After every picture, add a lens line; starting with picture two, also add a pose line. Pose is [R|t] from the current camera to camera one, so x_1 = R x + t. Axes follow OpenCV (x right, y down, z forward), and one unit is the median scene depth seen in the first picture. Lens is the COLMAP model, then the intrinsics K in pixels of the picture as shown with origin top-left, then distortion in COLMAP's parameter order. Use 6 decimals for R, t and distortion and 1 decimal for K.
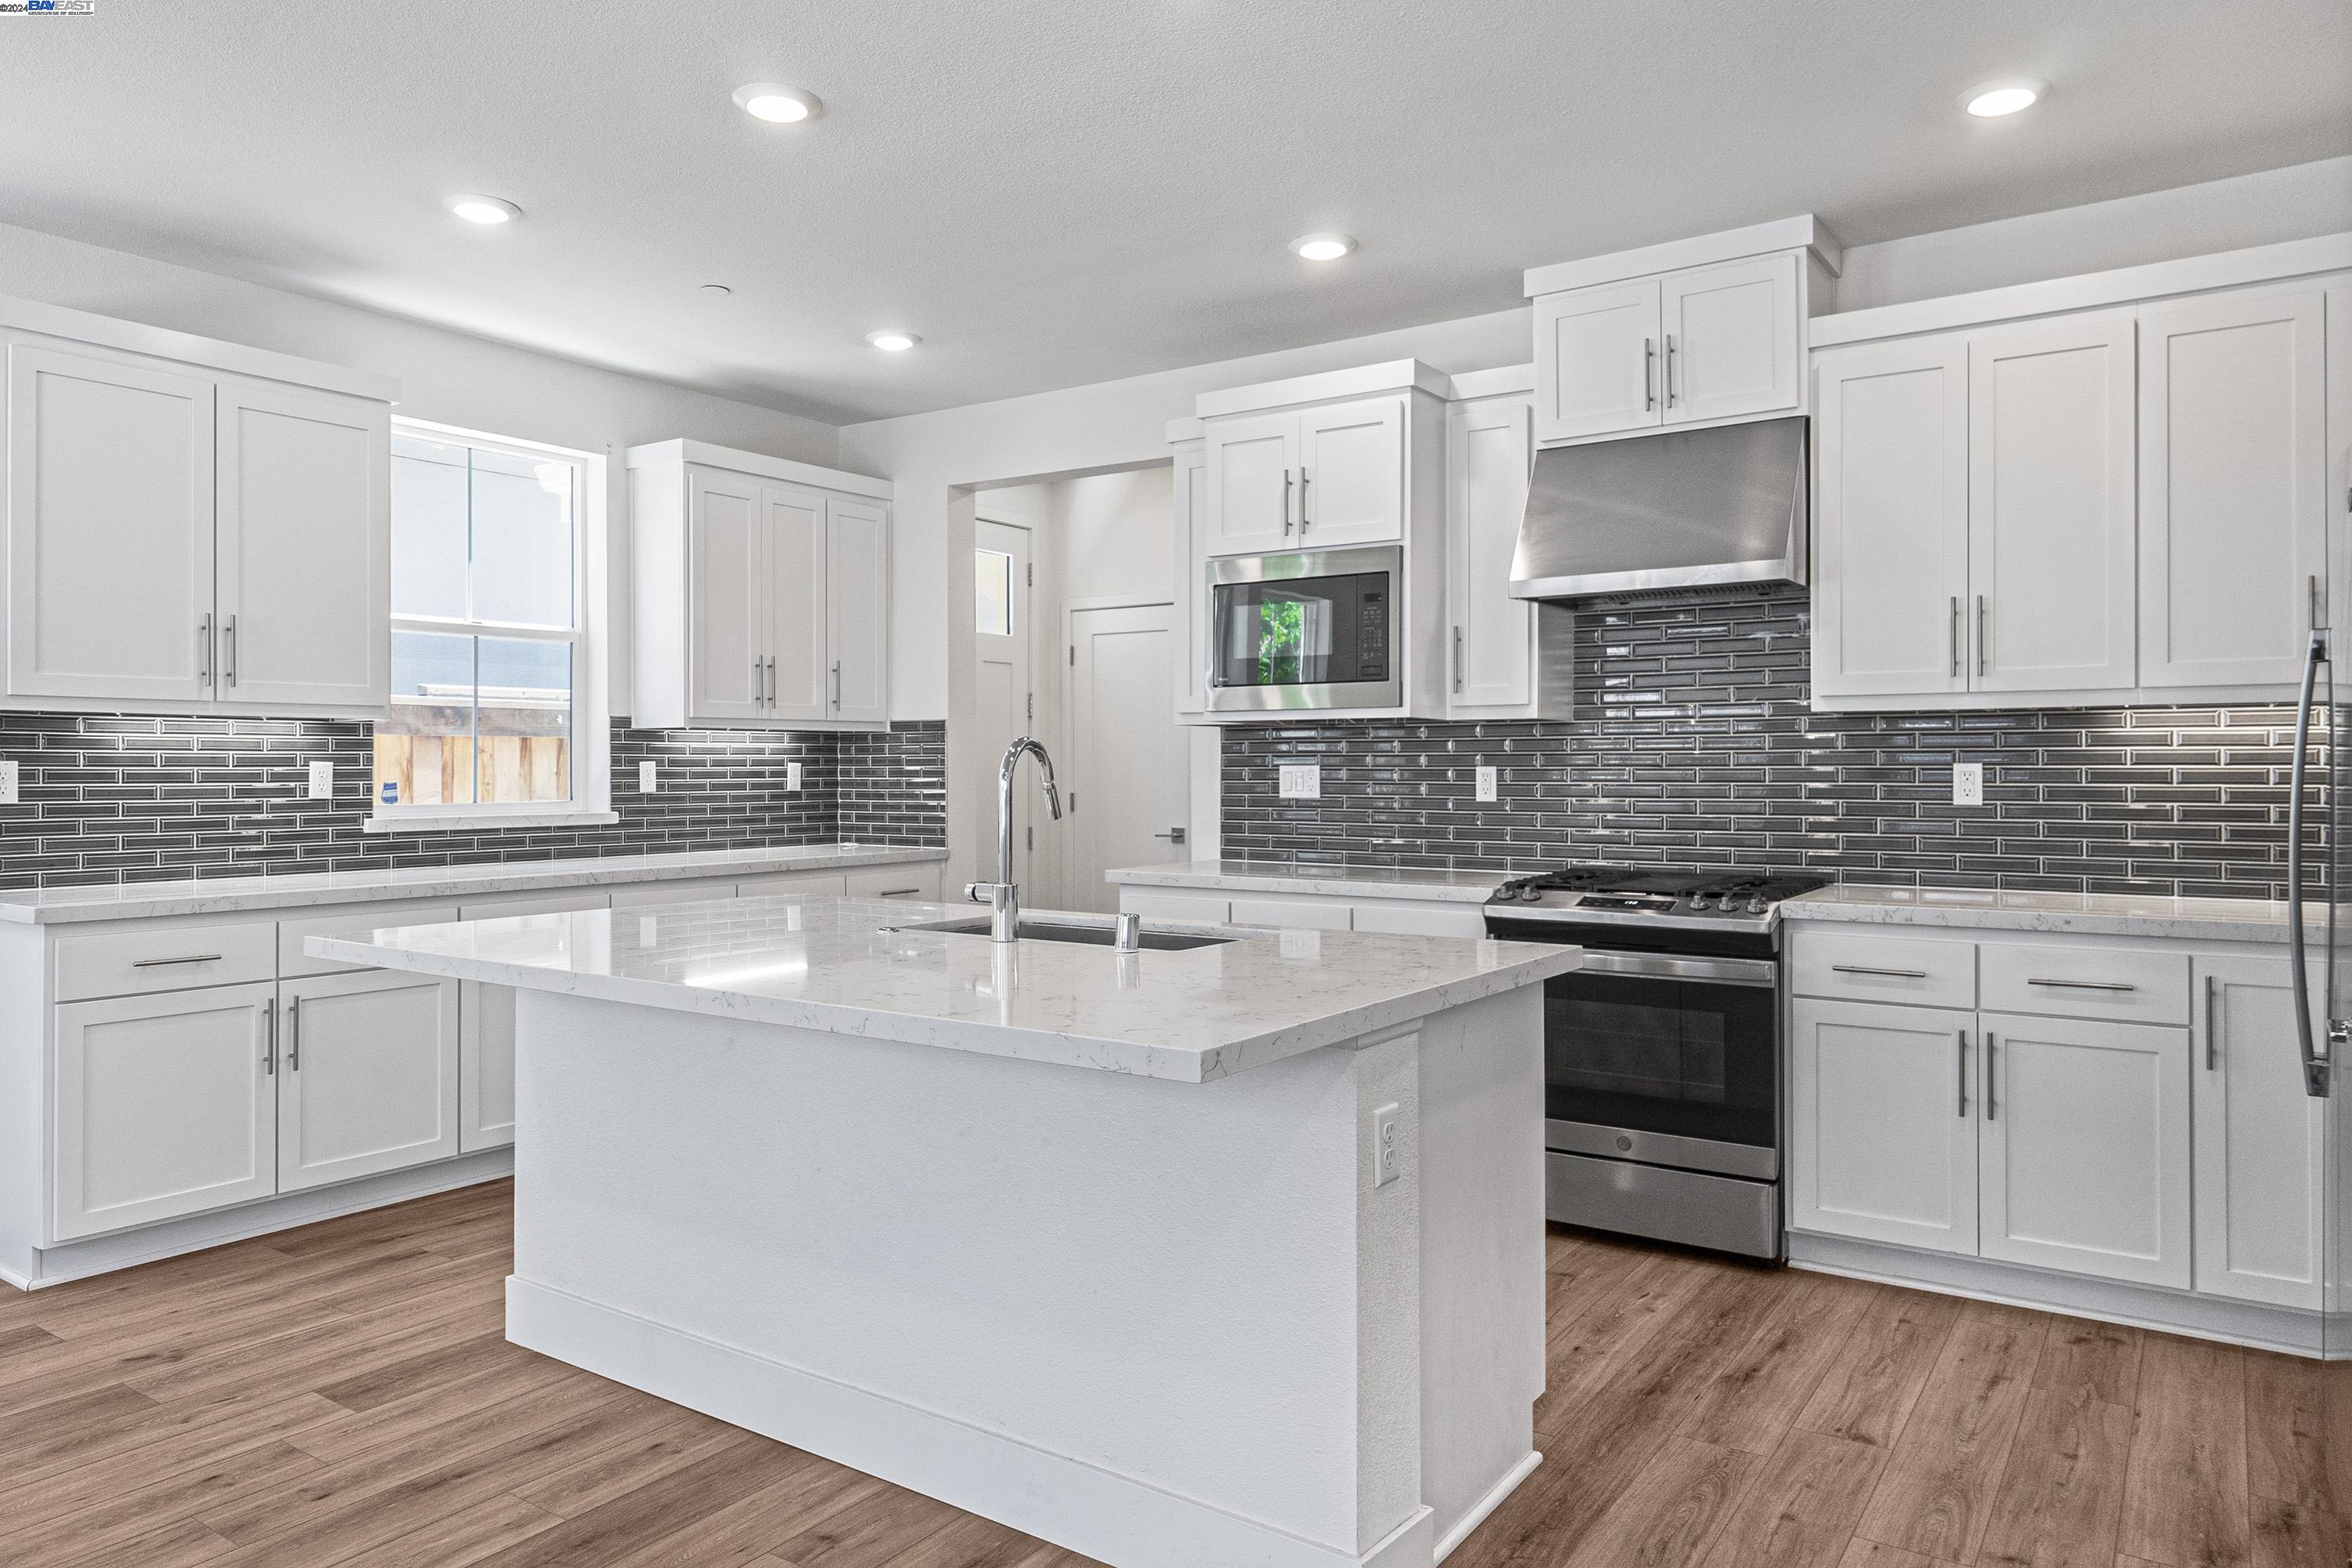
lens RADIAL K [[1546.3, 0, 1155.4], [0, 1546.3, 757.2], [0, 0, 1]] dist [-0.004533, 0.001512]
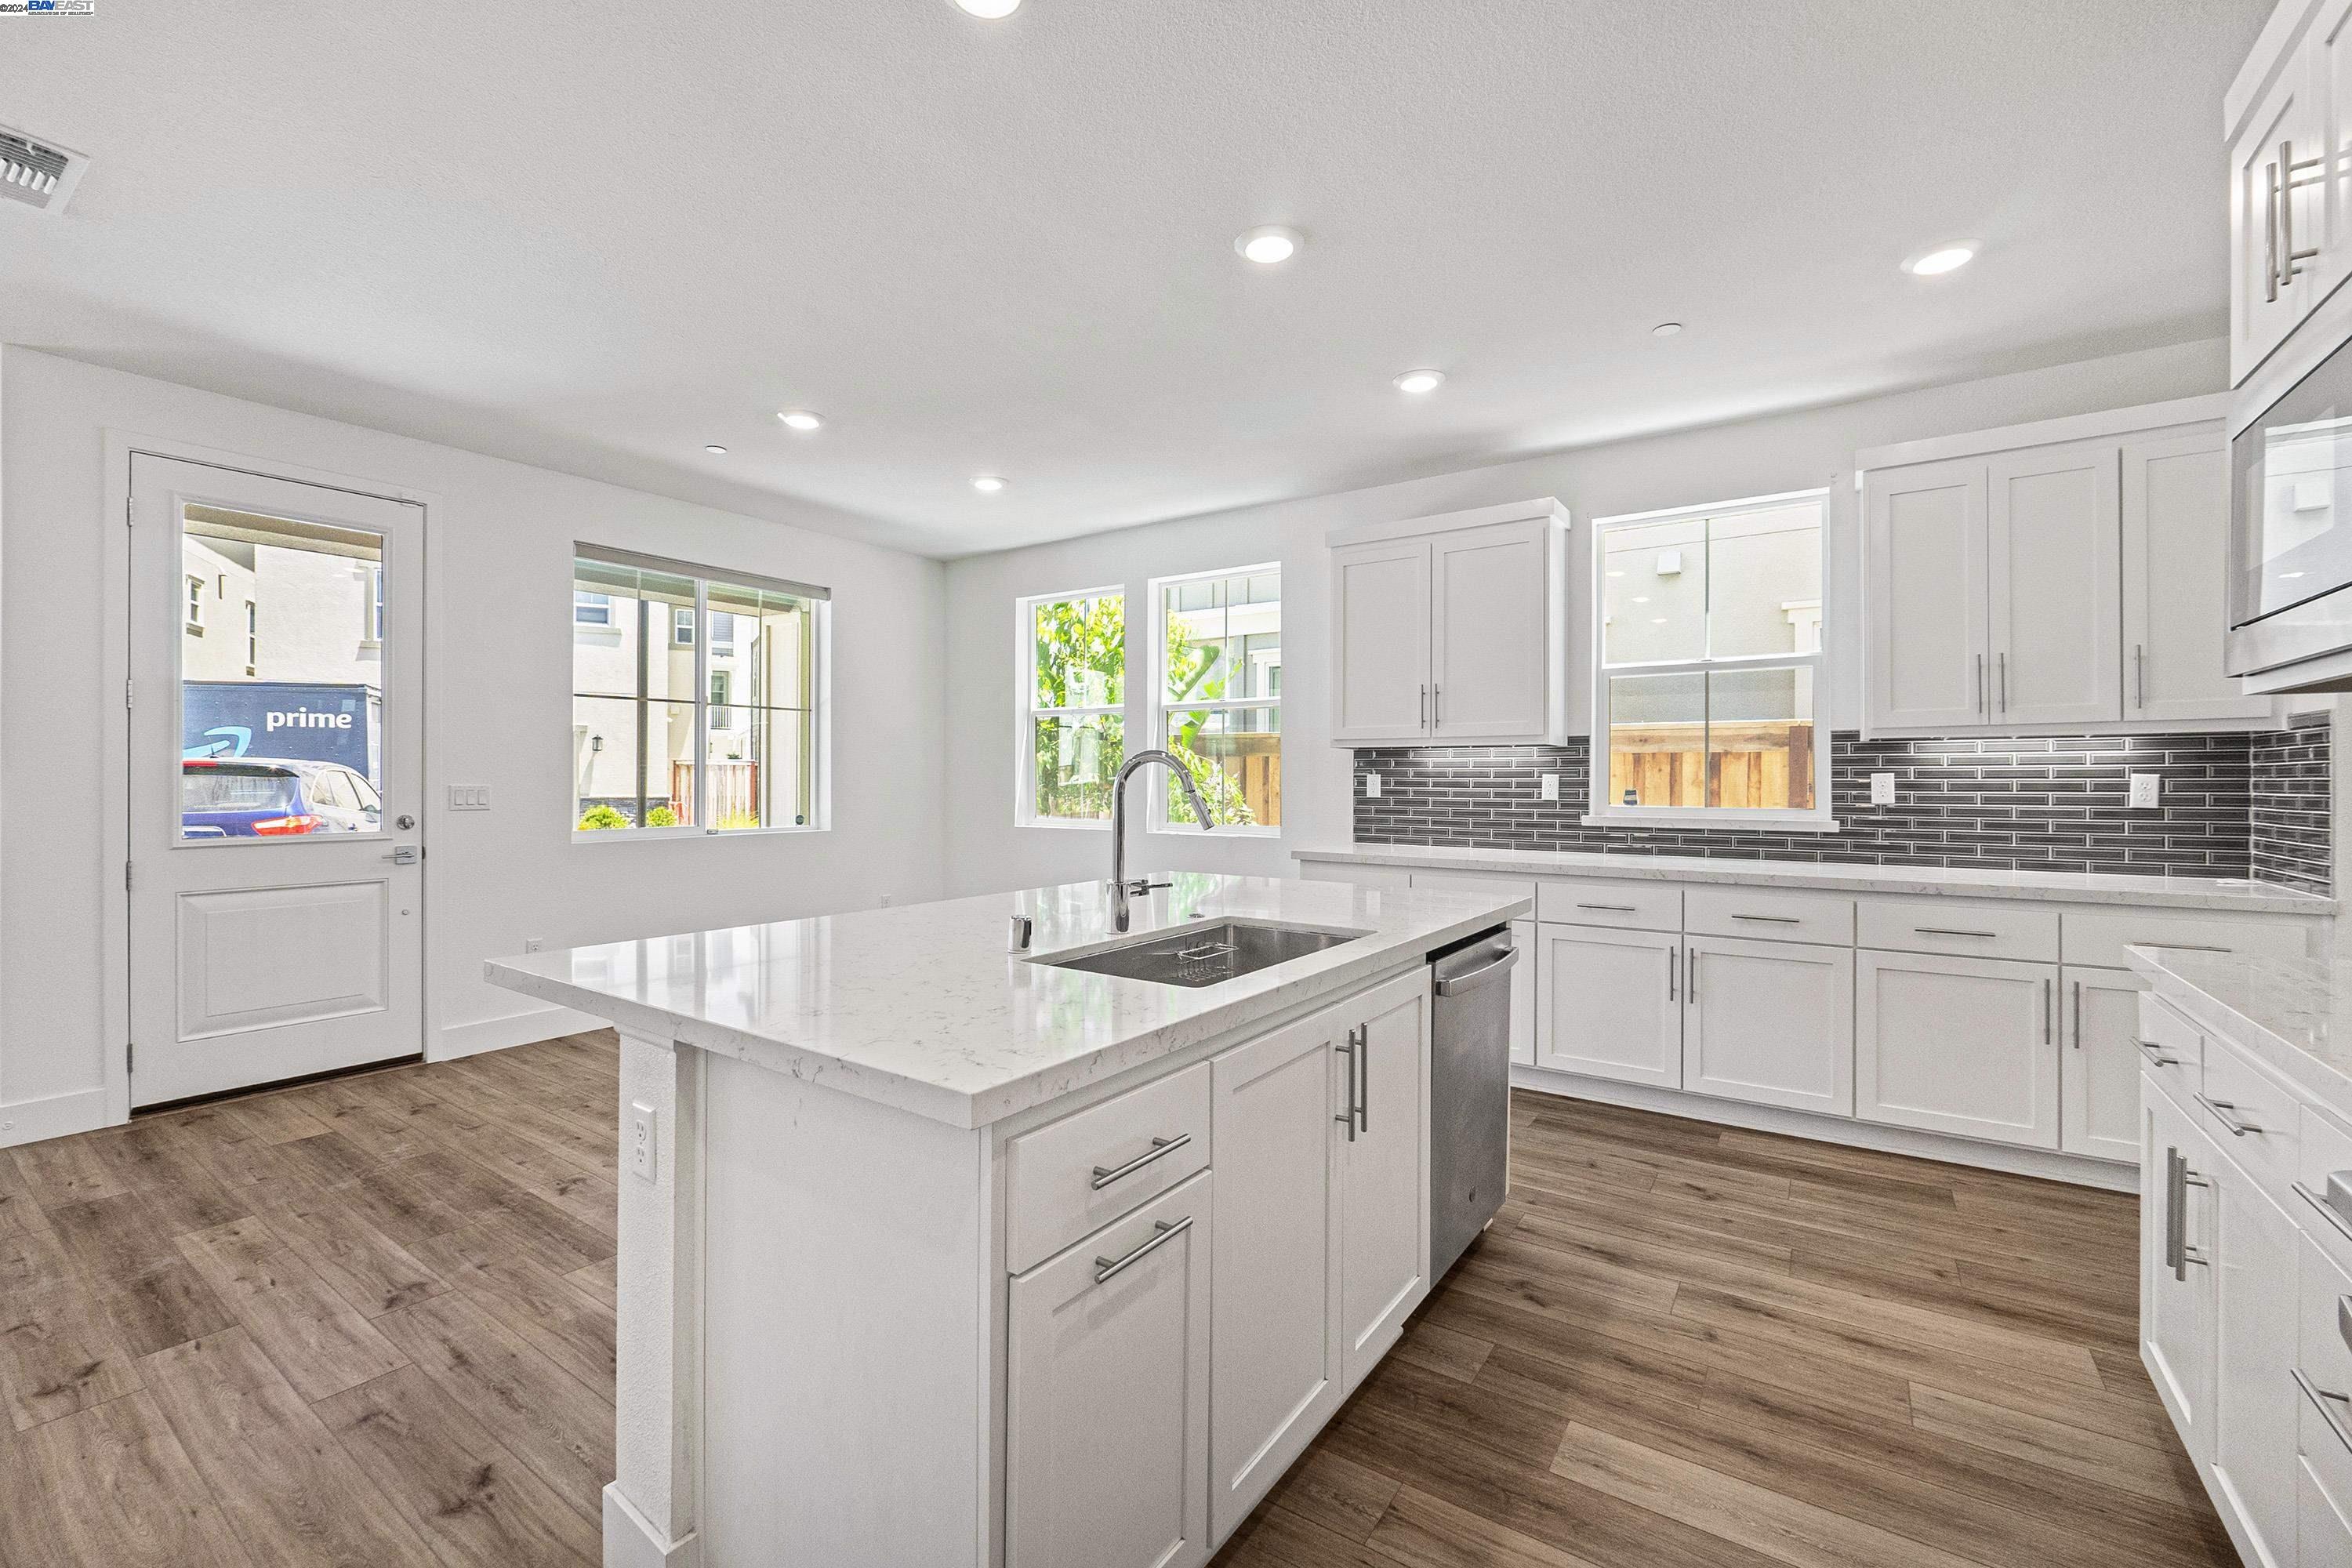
lens RADIAL K [[979.8, 0, 1156.2], [0, 979.8, 776.6], [0, 0, 1]] dist [-0.006972, -0.000463]
pose [[-0.003771, -0.002653, -0.999989, 0.400391], [0.003166, 0.999991, -0.002665, 0.006568], [0.999988, -0.003176, -0.003763, 0.672148]]
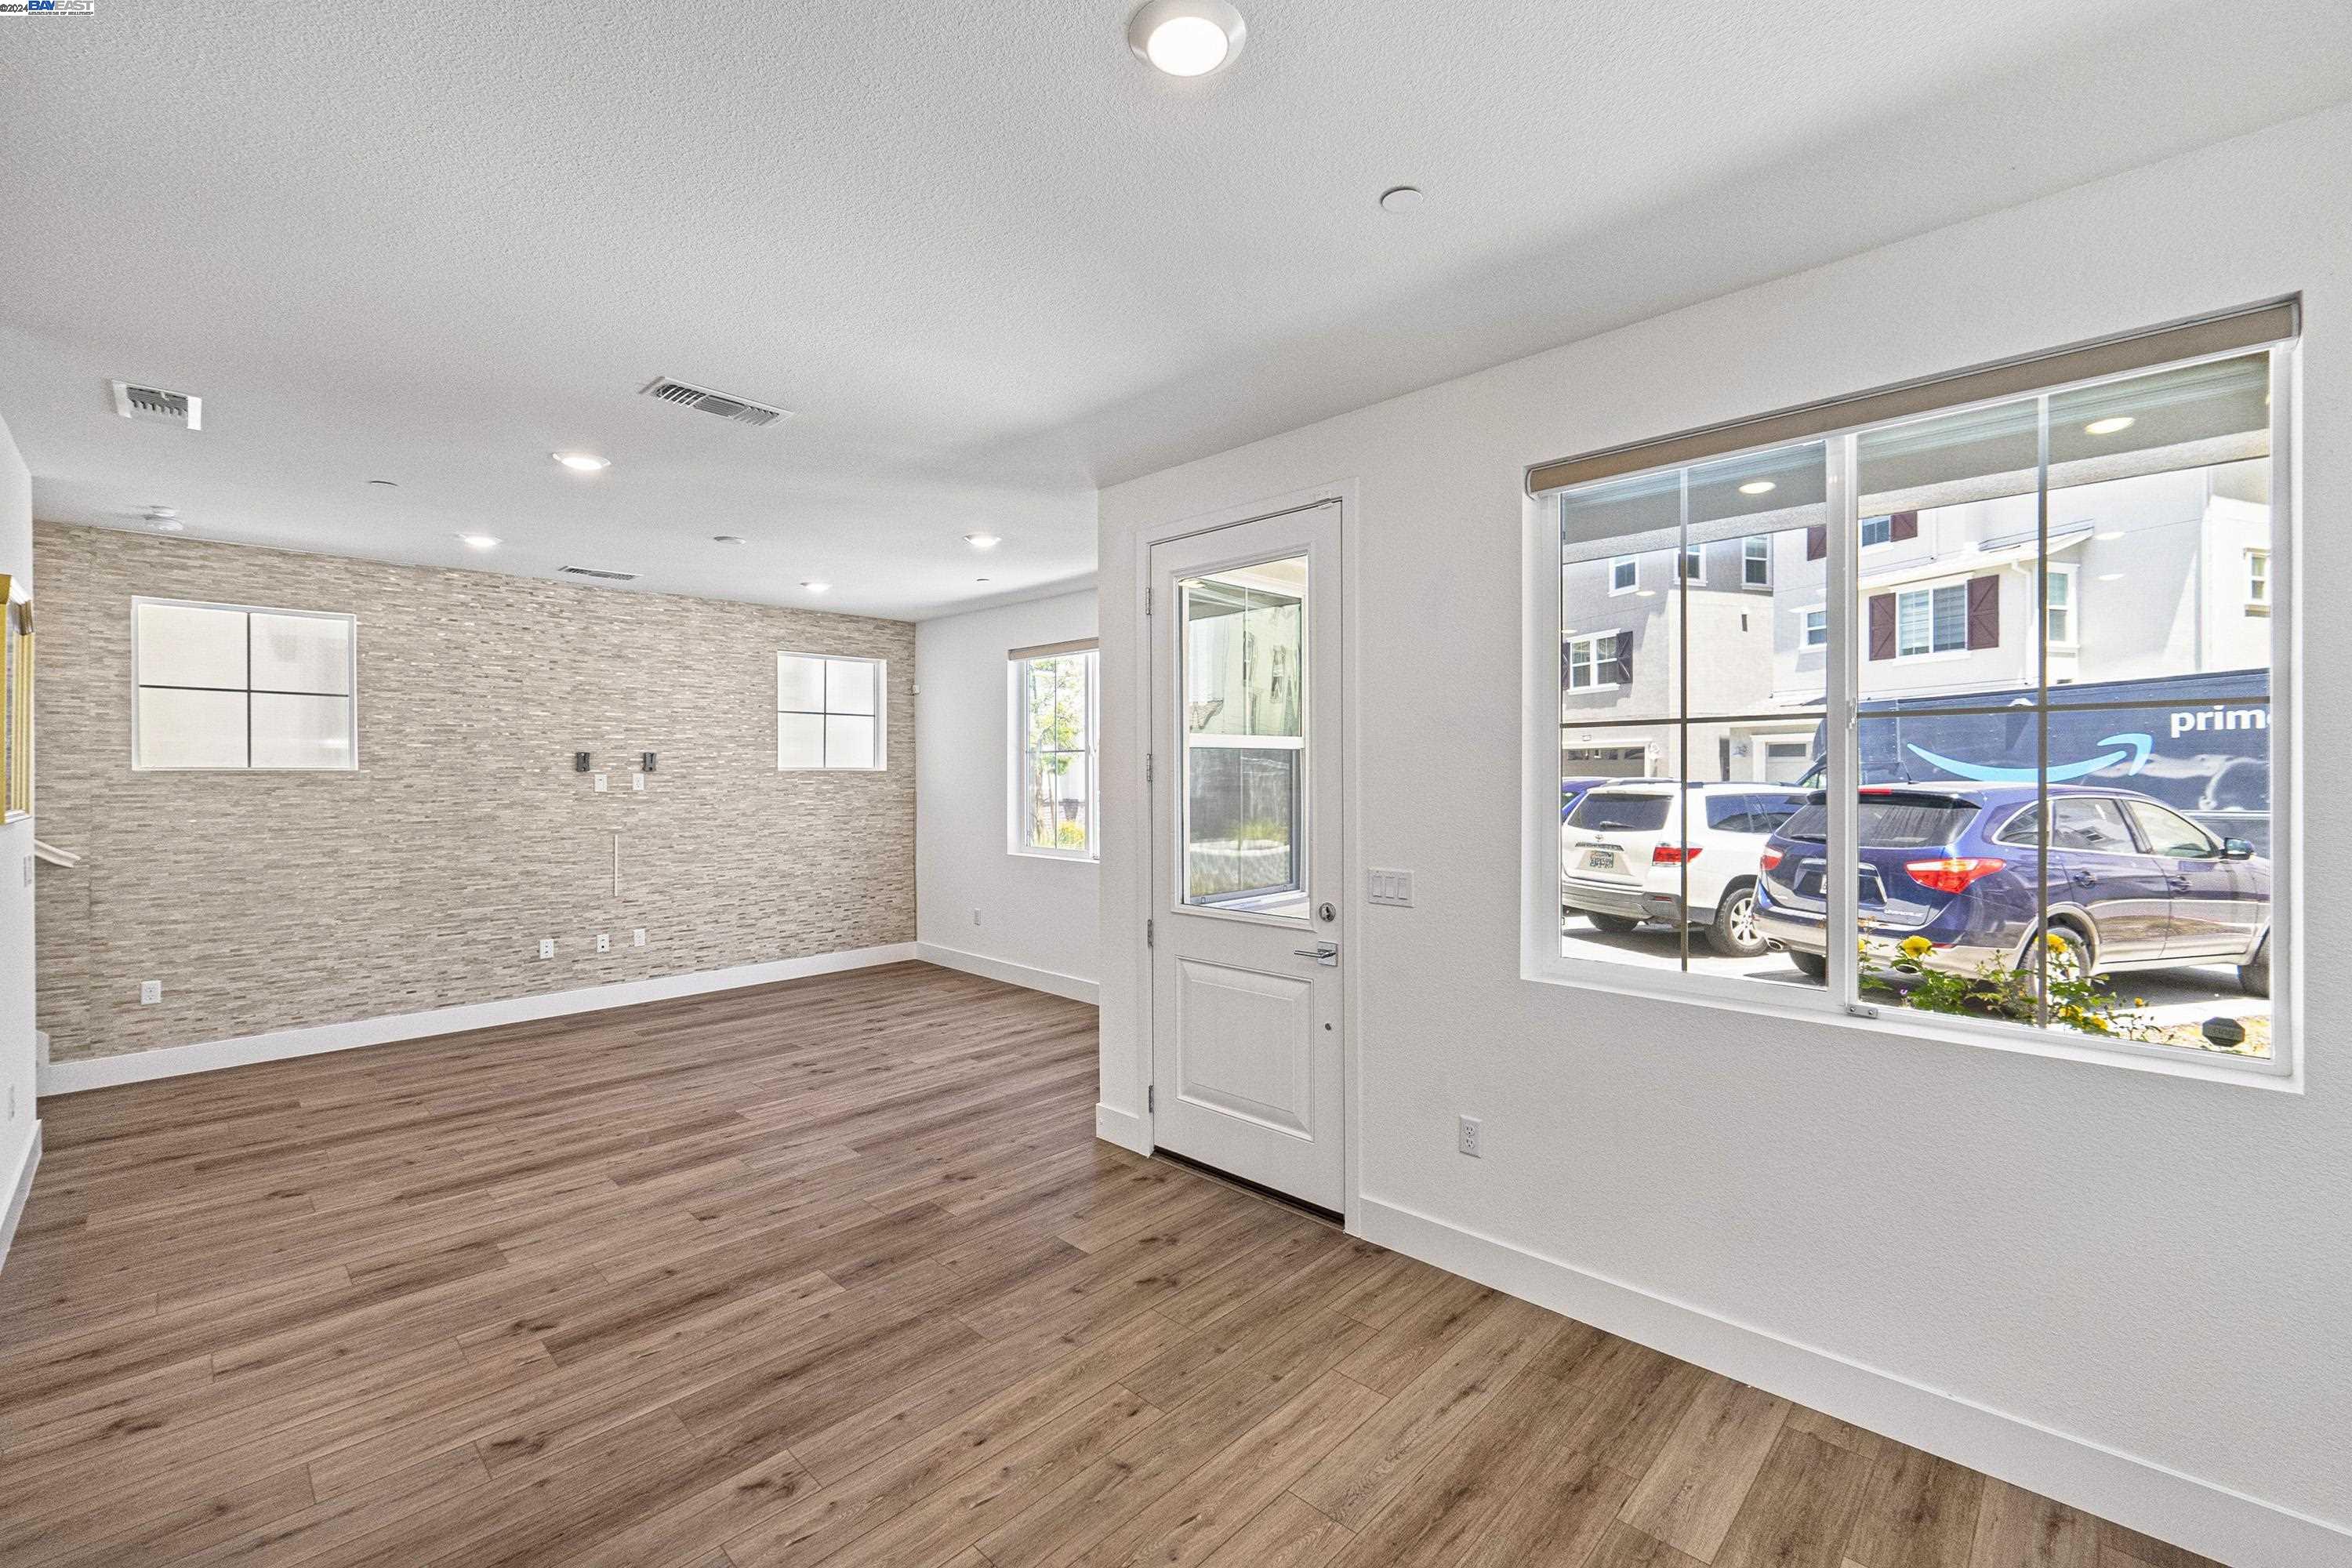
lens RADIAL K [[979.8, 0, 1156.2], [0, 979.8, 776.6], [0, 0, 1]] dist [-0.006972, -0.000463]
pose [[-0.985703, 0.001632, 0.168486, -0.517956], [0.001477, 0.999998, -0.001046, -0.054337], [-0.168487, -0.000782, -0.985704, 0.694983]]
